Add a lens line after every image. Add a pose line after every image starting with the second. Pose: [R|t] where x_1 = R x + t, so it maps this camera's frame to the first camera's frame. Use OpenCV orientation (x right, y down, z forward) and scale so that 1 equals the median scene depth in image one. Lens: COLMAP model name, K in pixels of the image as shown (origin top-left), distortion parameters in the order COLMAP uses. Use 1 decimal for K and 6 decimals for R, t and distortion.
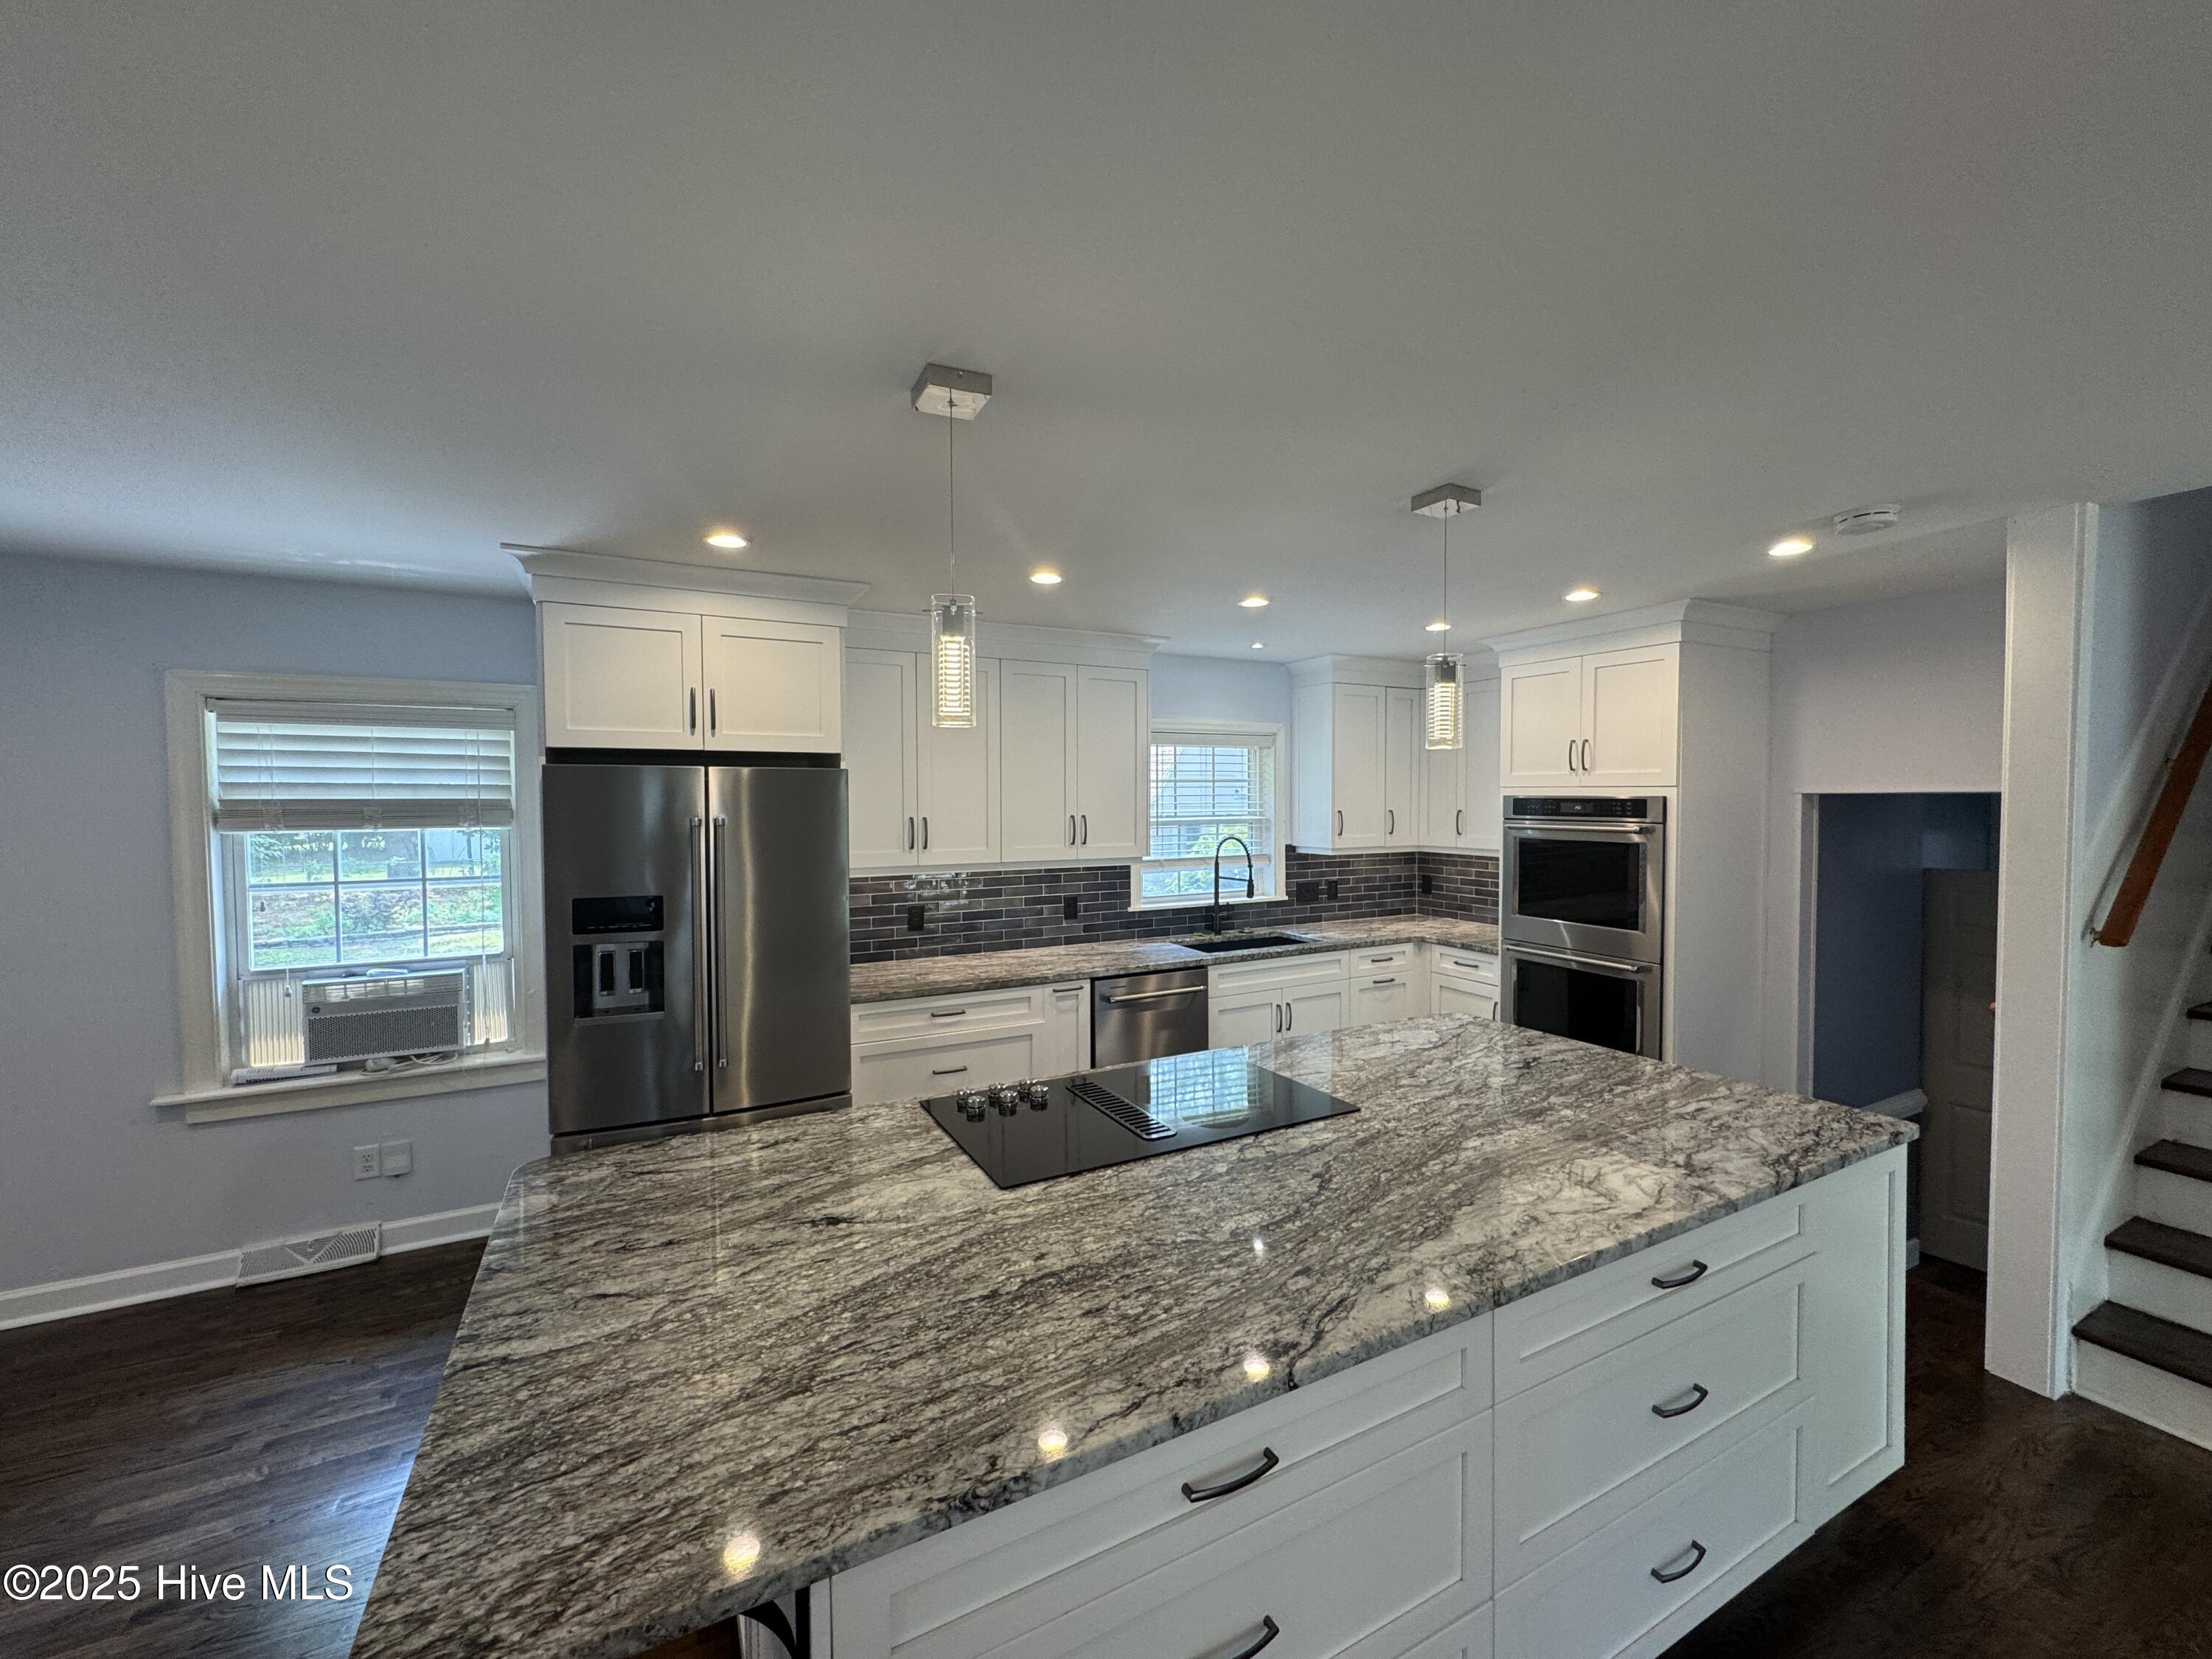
lens RADIAL K [[881.2, 0, 1106.0], [0, 881.2, 829.5], [0, 0, 1]] dist [-0.001441, -0.000047]
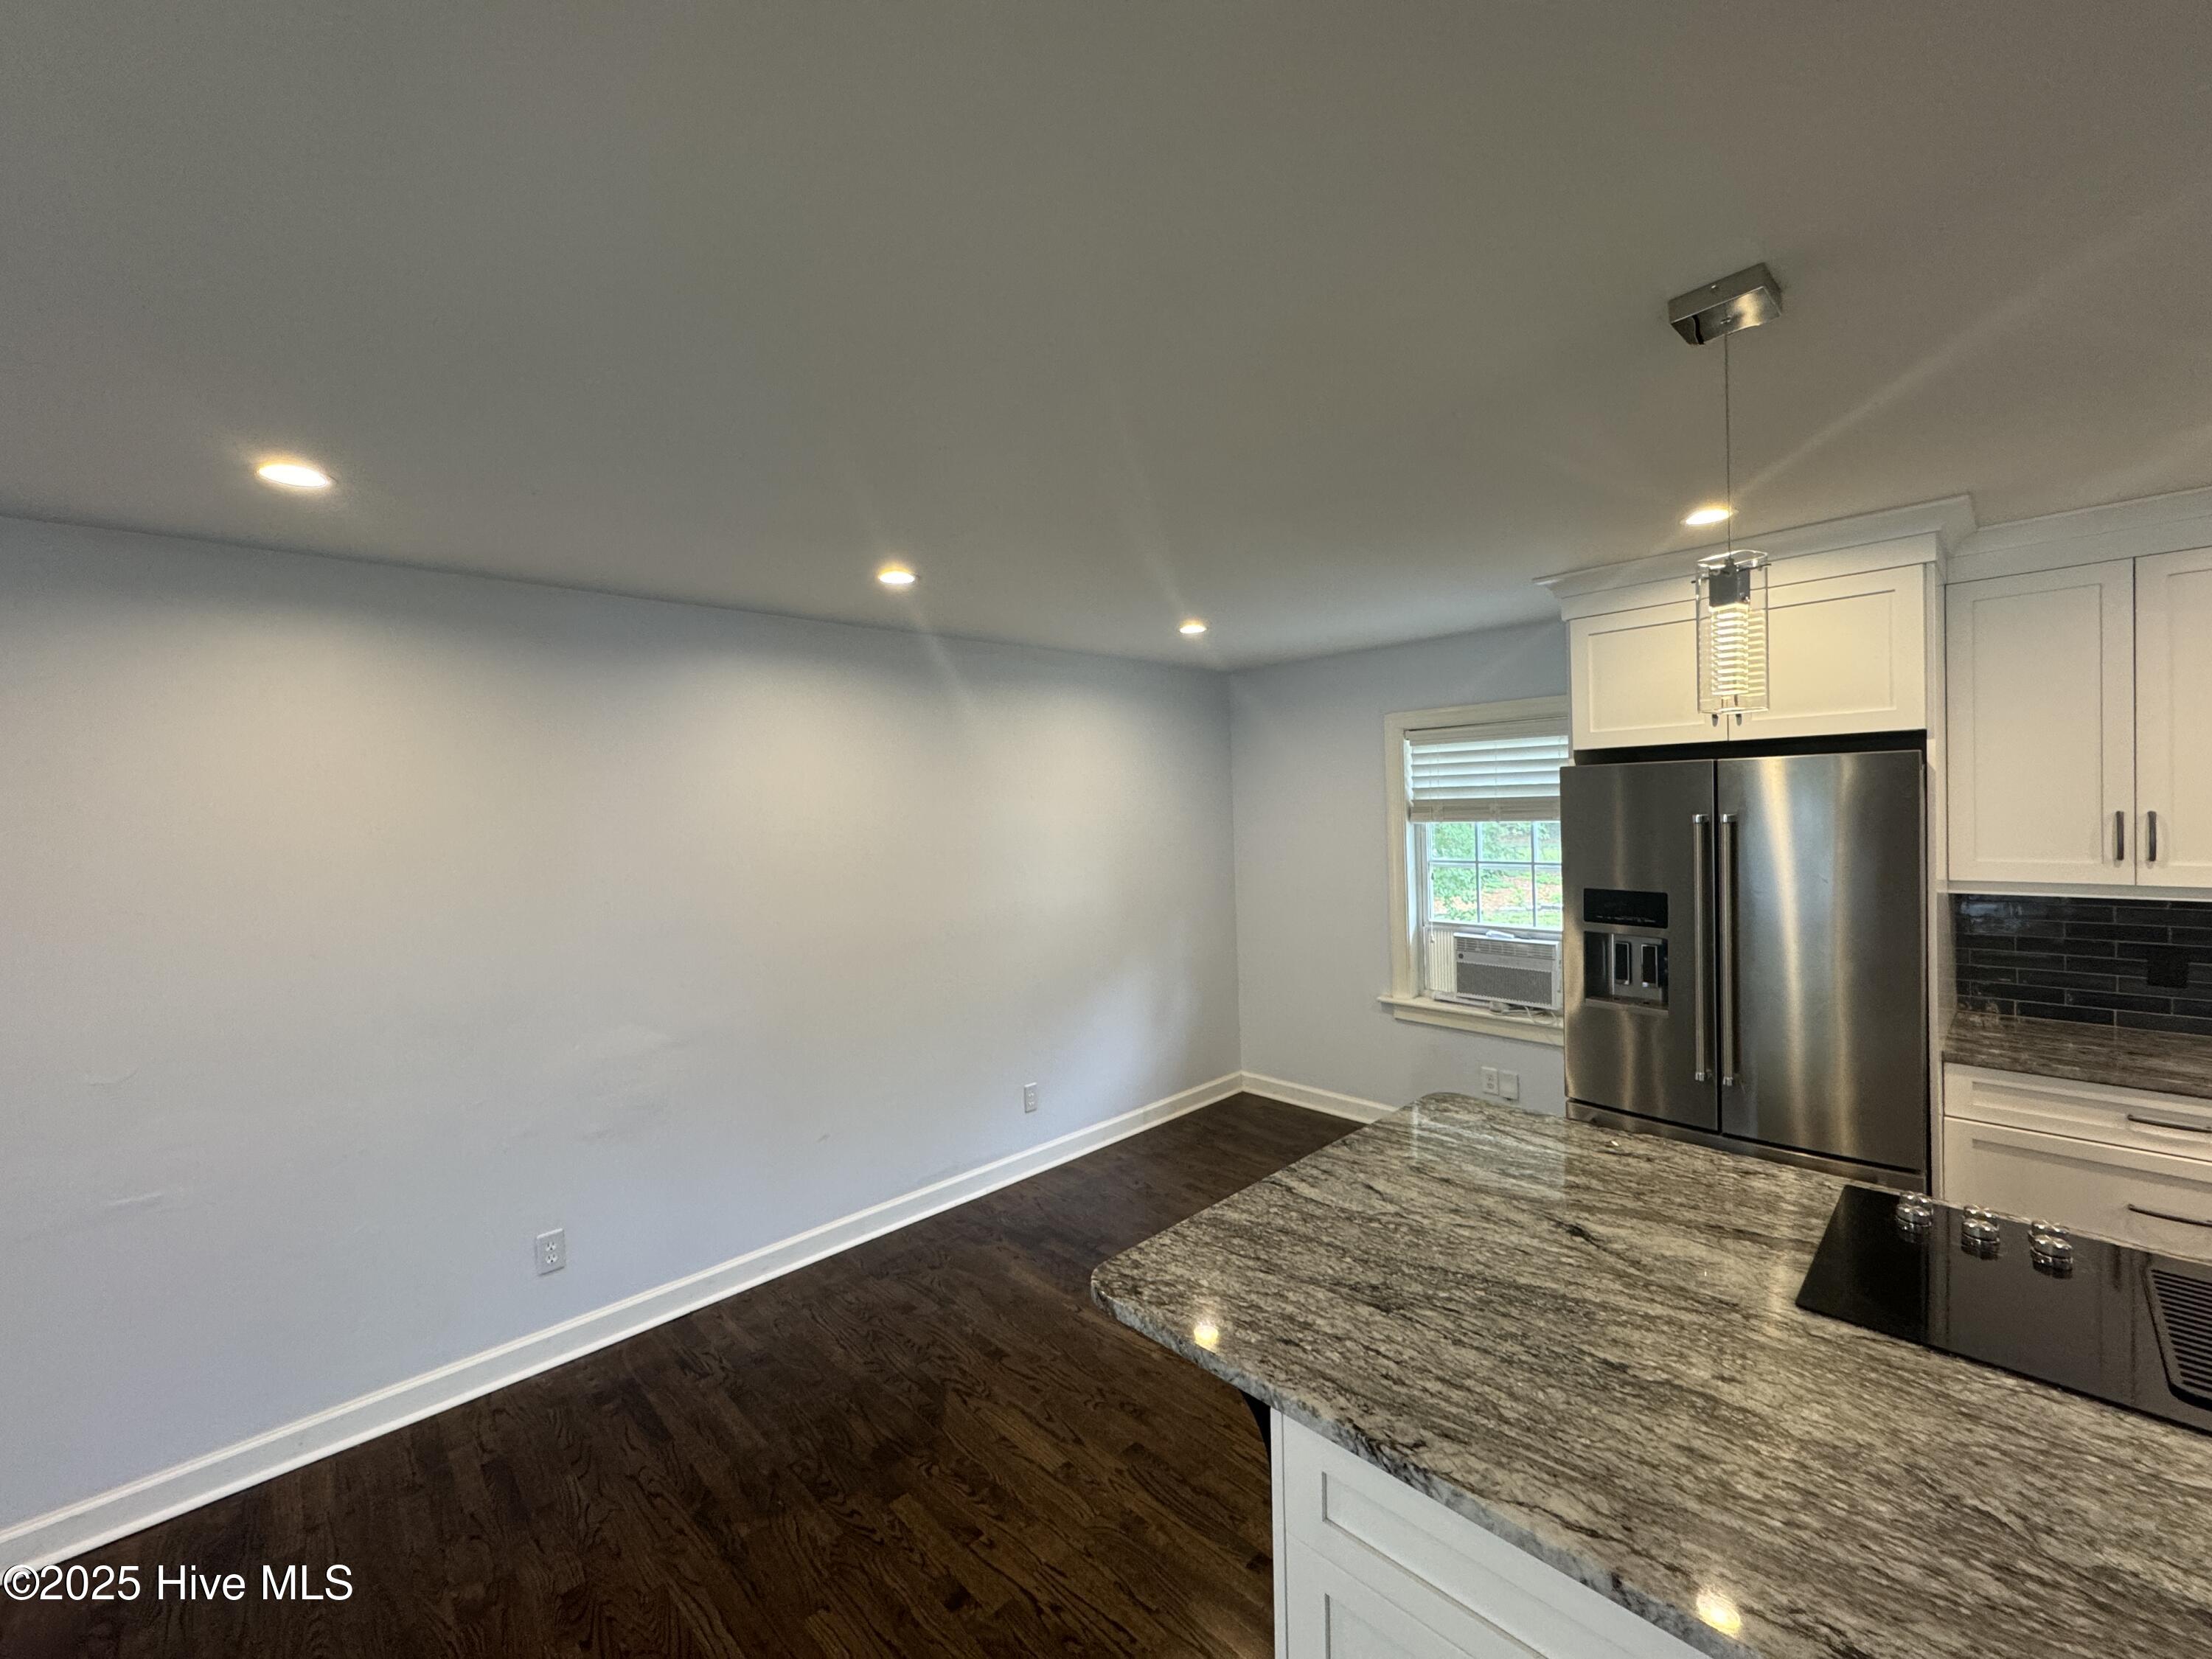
lens RADIAL K [[881.2, 0, 1106.0], [0, 881.2, 829.5], [0, 0, 1]] dist [-0.001441, -0.000047]
pose [[0.276033, 0.021265, -0.960913, 0.522398], [-0.005668, 0.999774, 0.020497, -0.025341], [0.961132, -0.000211, 0.276091, 0.238797]]
